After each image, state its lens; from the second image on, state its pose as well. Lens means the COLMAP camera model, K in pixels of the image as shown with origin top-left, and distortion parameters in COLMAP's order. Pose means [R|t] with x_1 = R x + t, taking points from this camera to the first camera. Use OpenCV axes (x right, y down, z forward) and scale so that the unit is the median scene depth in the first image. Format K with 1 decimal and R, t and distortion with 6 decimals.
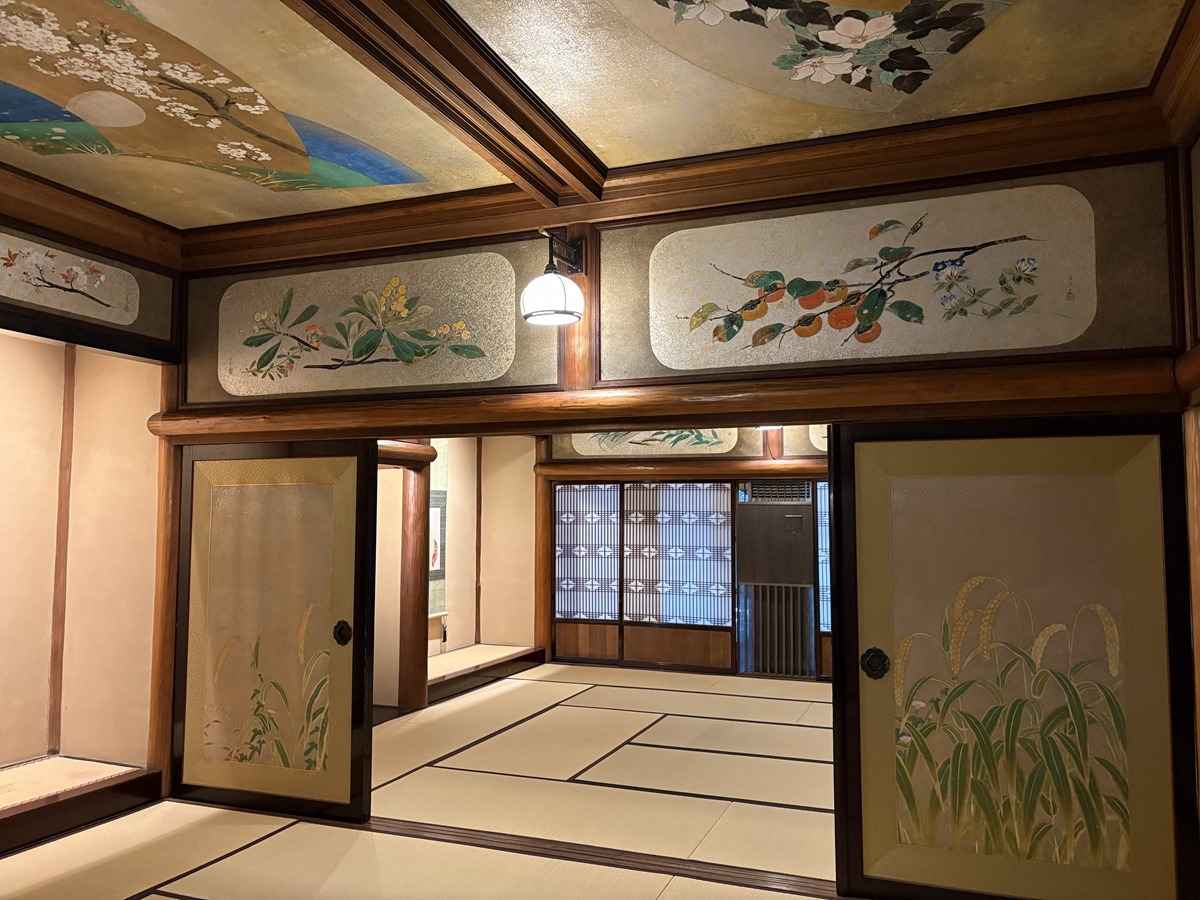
lens RADIAL K [[907.5, 0, 596.0], [0, 907.5, 458.6], [0, 0, 1]] dist [0.047694, -0.049920]
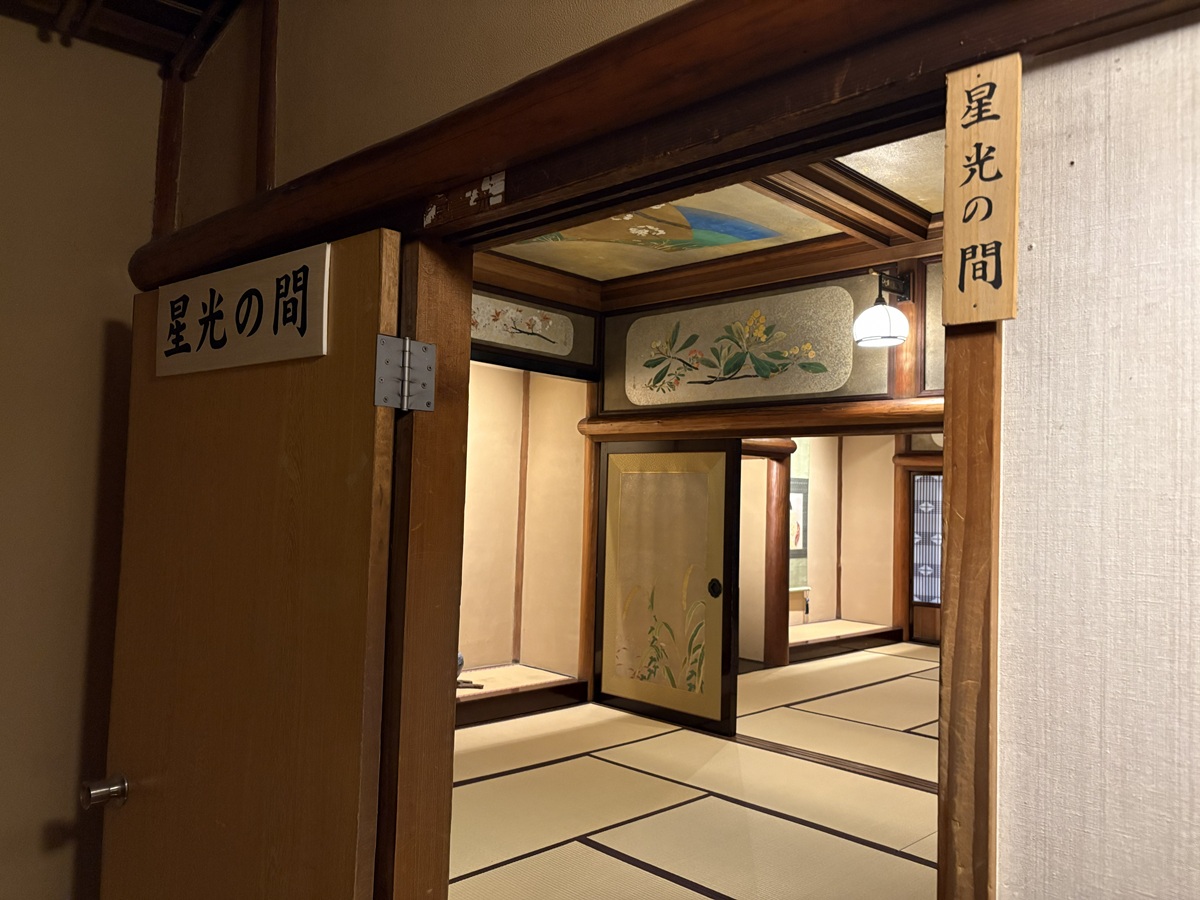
lens RADIAL K [[907.5, 0, 596.0], [0, 907.5, 458.6], [0, 0, 1]] dist [0.047694, -0.049920]
pose [[0.916974, 0.009534, -0.398833, 0.077784], [-0.003334, 0.999863, 0.016236, -0.012634], [0.398933, -0.013558, 0.916880, -0.240067]]
